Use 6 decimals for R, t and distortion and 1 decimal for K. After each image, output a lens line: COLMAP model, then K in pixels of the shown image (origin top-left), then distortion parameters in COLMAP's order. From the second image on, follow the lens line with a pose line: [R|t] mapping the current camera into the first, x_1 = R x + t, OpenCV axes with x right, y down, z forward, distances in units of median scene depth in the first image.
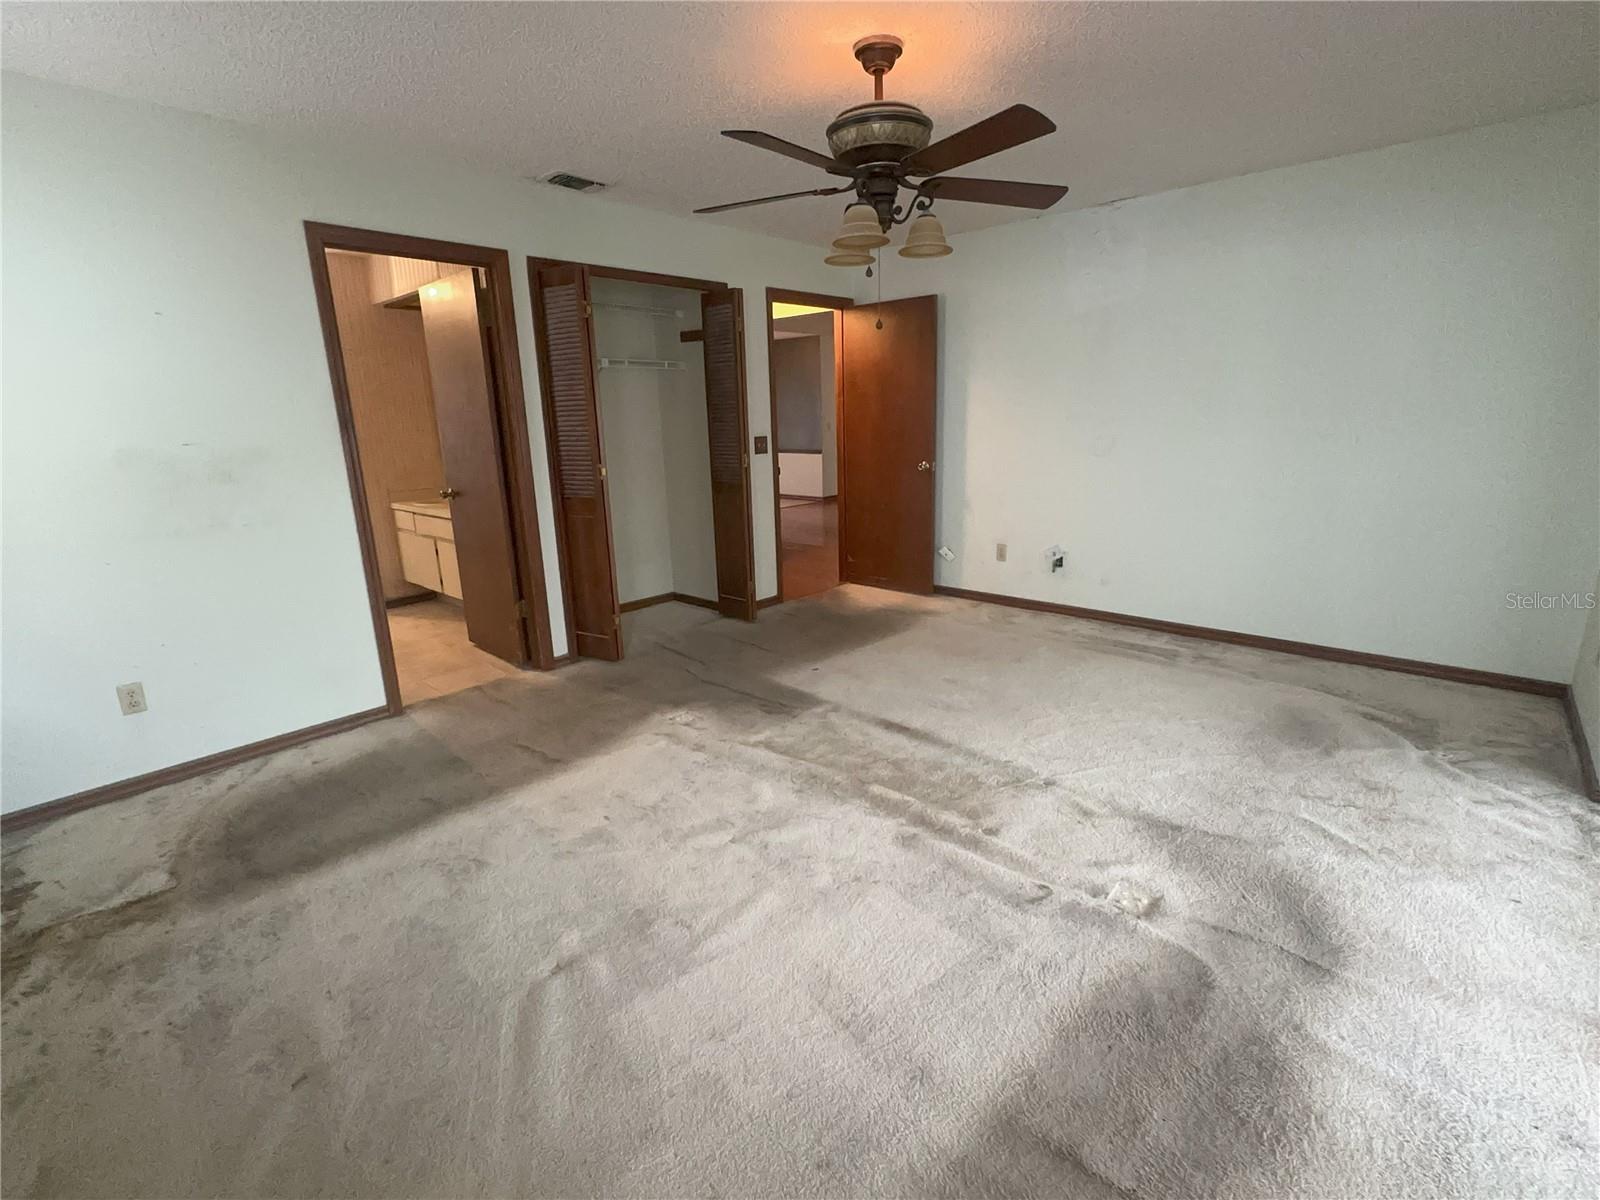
lens RADIAL K [[748.2, 0, 800.0], [0, 748.2, 600.0], [0, 0, 1]] dist [0.000244, 0.000105]
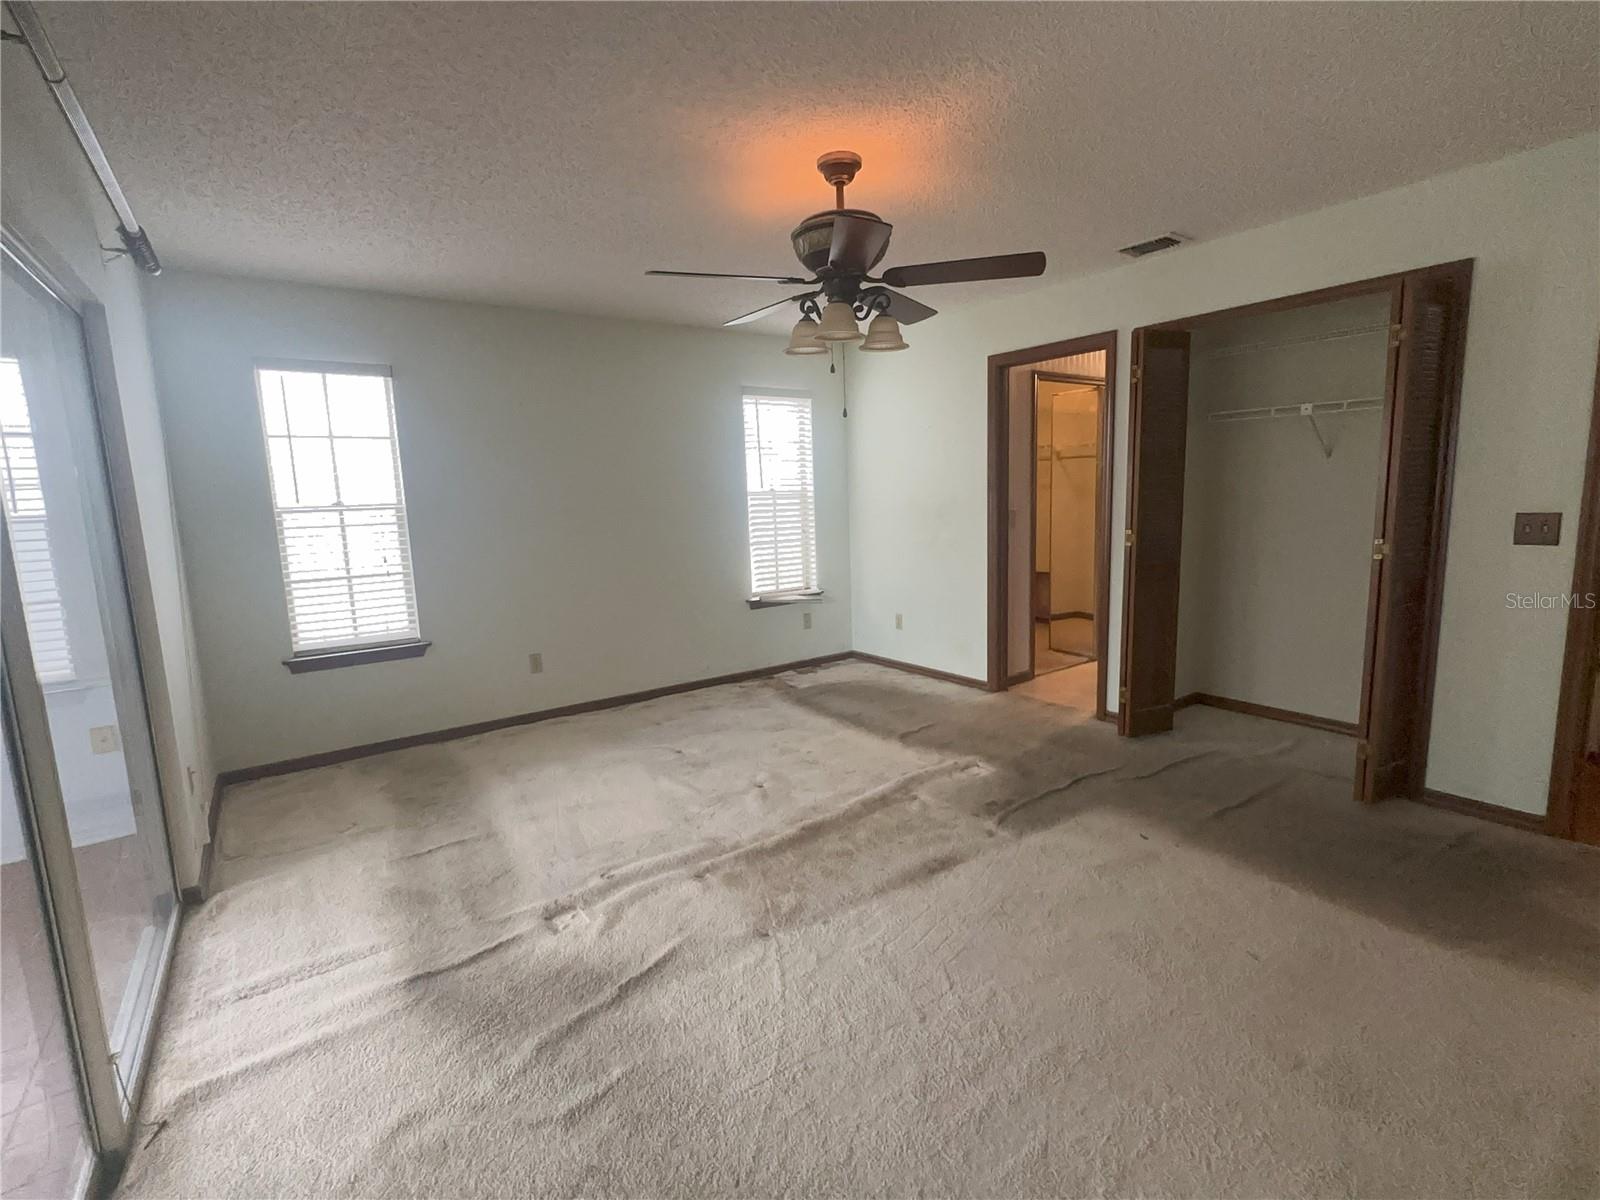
lens RADIAL K [[748.2, 0, 800.0], [0, 748.2, 600.0], [0, 0, 1]] dist [0.000244, 0.000105]
pose [[-0.226853, 0.175229, -0.958036, 1.114127], [-0.198552, 0.954702, 0.221634, -0.326396], [0.953475, 0.240498, -0.181785, 1.148121]]
